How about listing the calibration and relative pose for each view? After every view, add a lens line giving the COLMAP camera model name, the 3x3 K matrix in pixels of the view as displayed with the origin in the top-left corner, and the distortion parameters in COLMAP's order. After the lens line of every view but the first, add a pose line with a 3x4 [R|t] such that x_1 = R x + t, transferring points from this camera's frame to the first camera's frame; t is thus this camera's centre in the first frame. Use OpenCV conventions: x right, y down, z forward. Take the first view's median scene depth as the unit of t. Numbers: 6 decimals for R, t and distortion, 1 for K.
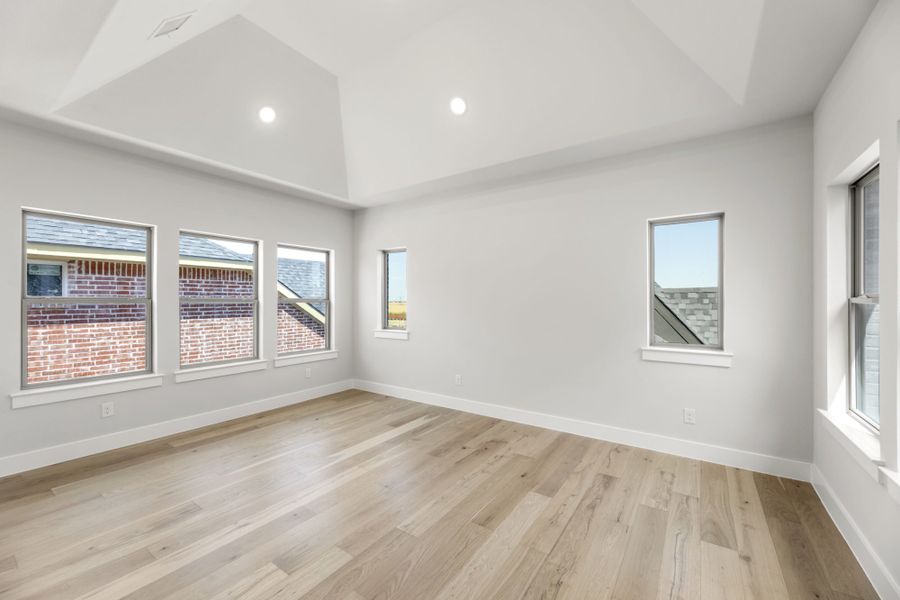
lens RADIAL K [[359.5, 0, 447.9], [0, 359.5, 300.5], [0, 0, 1]] dist [0.001323, 0.000277]
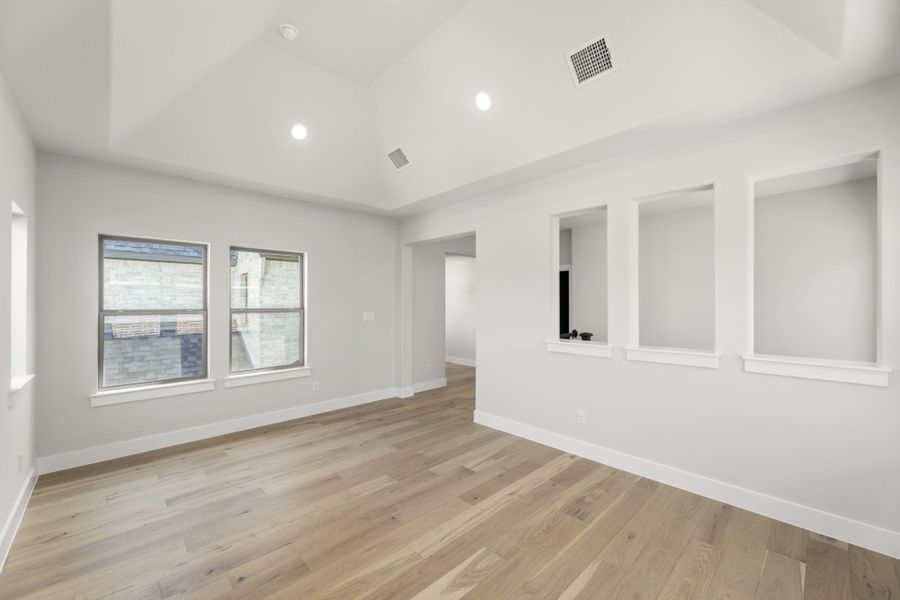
lens RADIAL K [[359.5, 0, 447.9], [0, 359.5, 300.5], [0, 0, 1]] dist [0.001323, 0.000277]
pose [[-0.979559, 0.000616, 0.201156, -0.560023], [-0.001432, 0.999949, -0.010039, -0.039913], [-0.201151, -0.010122, -0.979508, 2.135479]]
